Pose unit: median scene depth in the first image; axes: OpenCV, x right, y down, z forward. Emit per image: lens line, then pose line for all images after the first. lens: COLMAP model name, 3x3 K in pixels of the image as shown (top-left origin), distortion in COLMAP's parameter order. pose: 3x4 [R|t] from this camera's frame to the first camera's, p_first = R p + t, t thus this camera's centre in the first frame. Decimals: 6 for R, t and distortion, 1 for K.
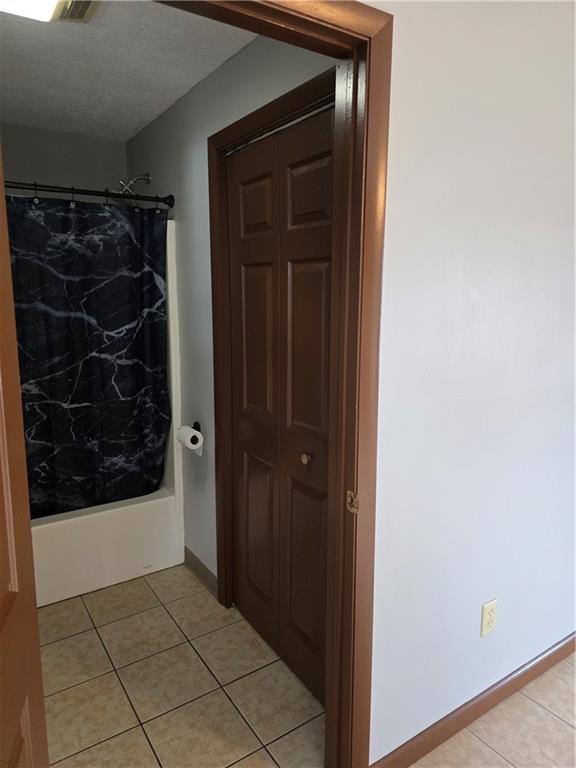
lens RADIAL K [[521.1, 0, 288.4], [0, 521.1, 378.9], [0, 0, 1]] dist [0.007318, -0.019907]
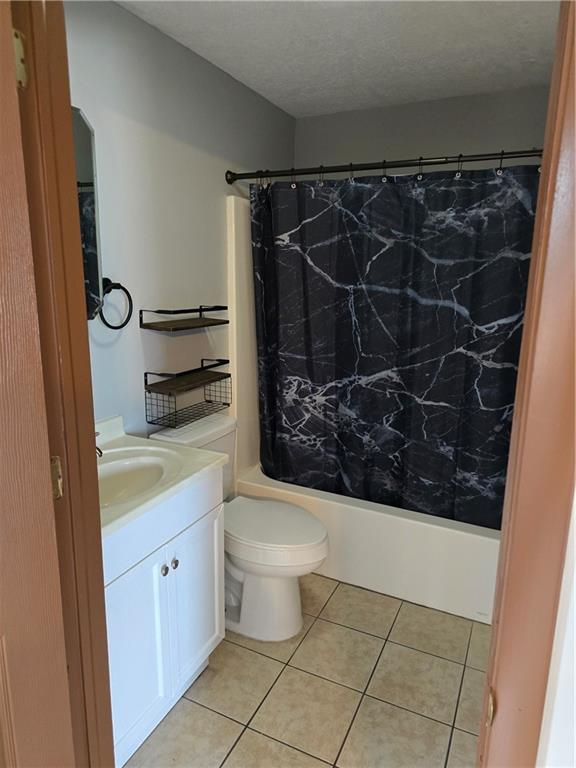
lens RADIAL K [[521.1, 0, 282.3], [0, 521.1, 379.0], [0, 0, 1]] dist [0.007318, -0.019907]
pose [[0.481221, 0.187737, -0.856260, 0.241652], [-0.143998, 0.980458, 0.134041, -0.076064], [0.864691, 0.058796, 0.498851, 0.329474]]
